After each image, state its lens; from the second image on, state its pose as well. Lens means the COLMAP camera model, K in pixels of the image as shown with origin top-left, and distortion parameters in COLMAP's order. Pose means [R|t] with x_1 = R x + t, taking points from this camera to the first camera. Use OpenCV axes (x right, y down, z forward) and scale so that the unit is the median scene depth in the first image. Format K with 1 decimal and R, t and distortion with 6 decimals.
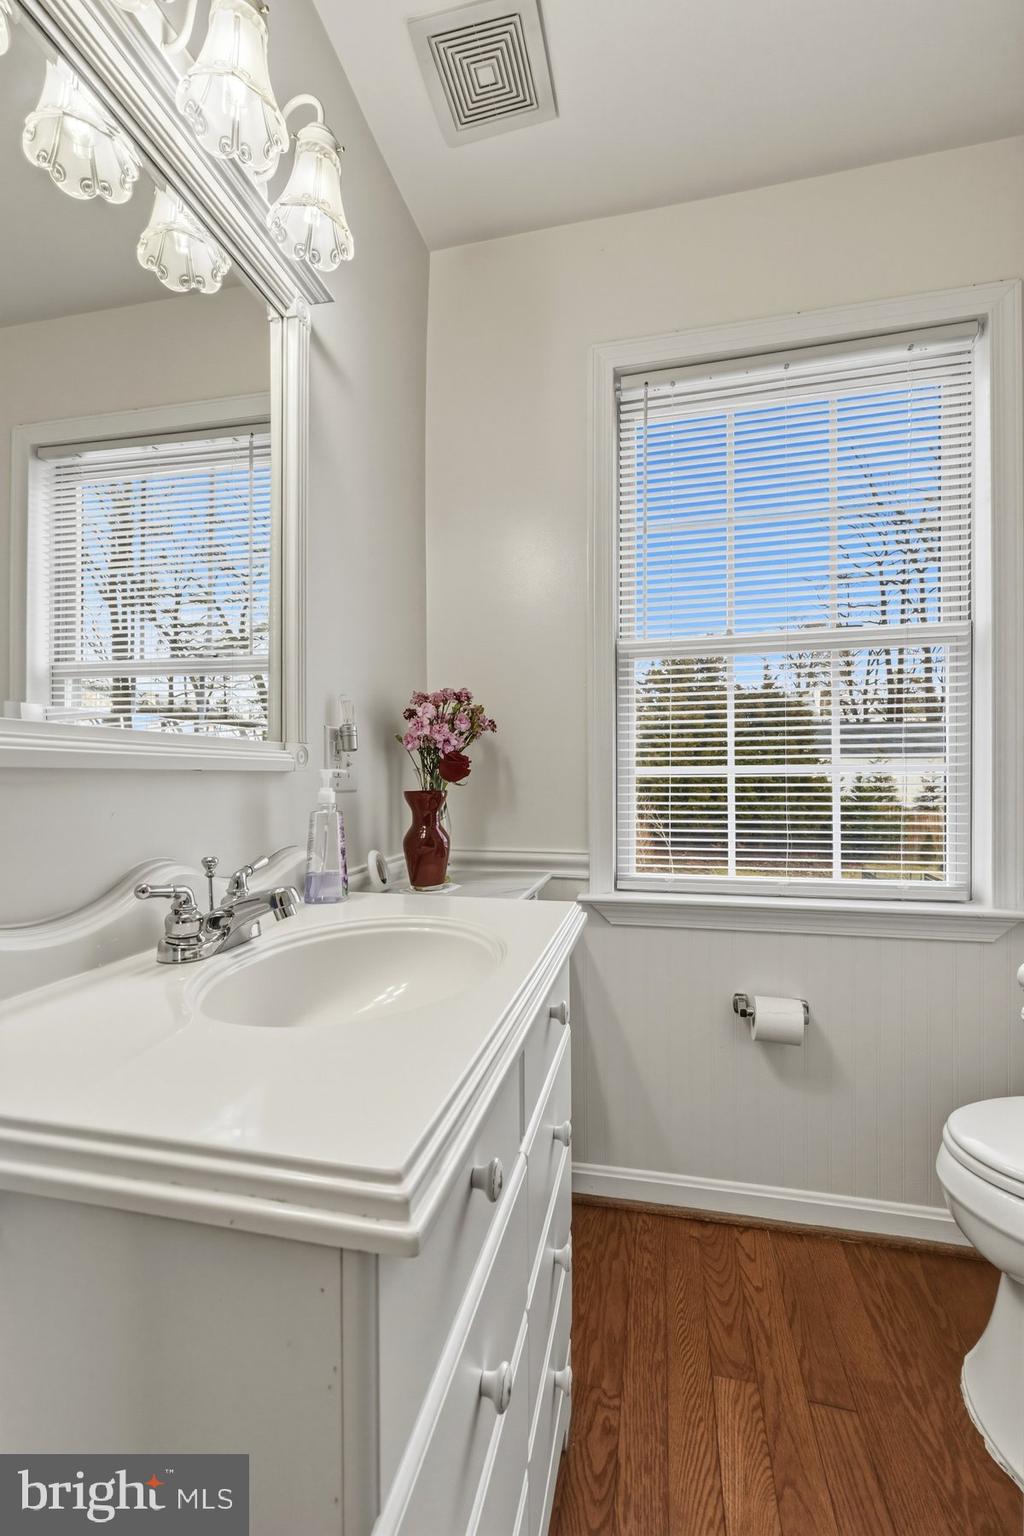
lens RADIAL K [[651.1, 0, 498.8], [0, 651.1, 775.4], [0, 0, 1]] dist [0.002046, 0.000521]
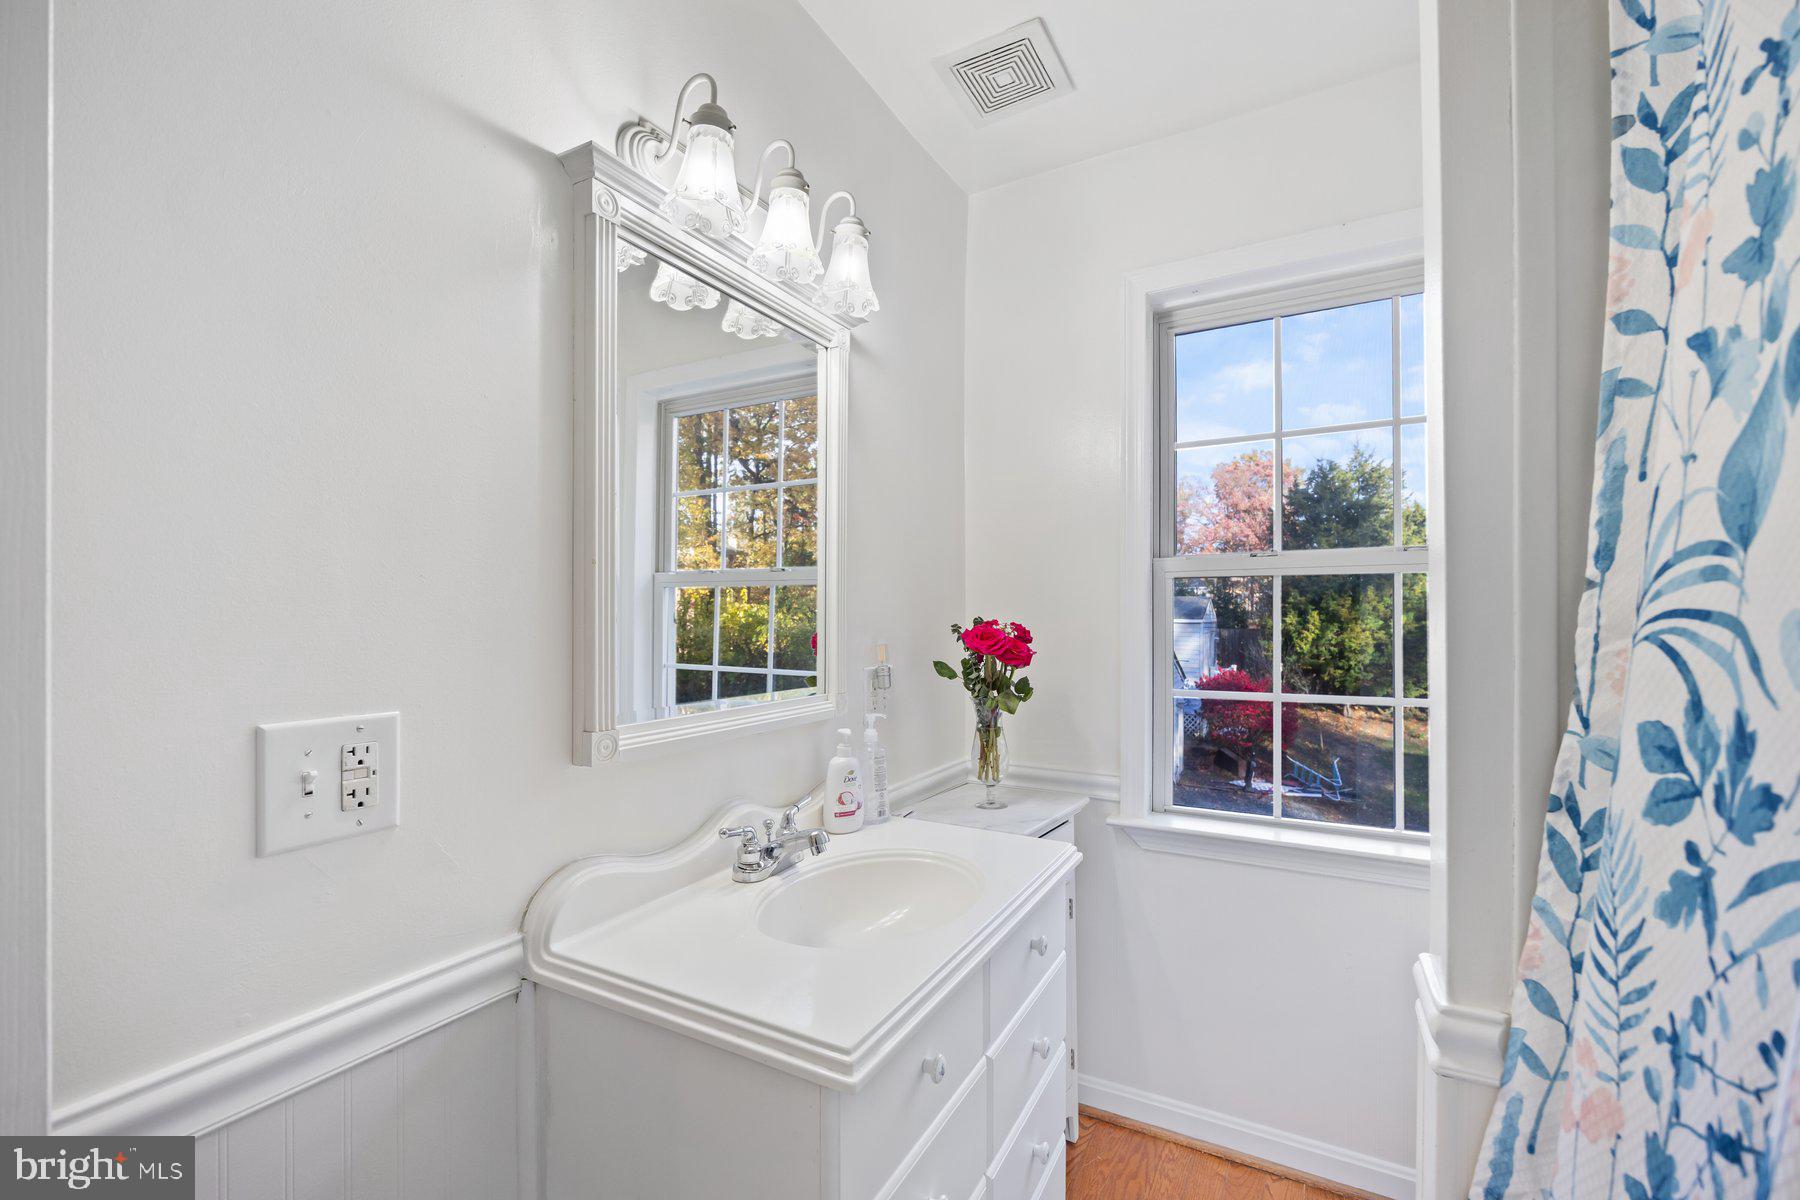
lens RADIAL K [[763.1, 0, 902.3], [0, 763.1, 597.5], [0, 0, 1]] dist [0.002046, 0.000521]
pose [[0.963362, -0.001459, -0.268201, 0.242863], [-0.001119, 0.999955, -0.009460, -0.272589], [0.268203, 0.009414, 0.963316, -0.442518]]
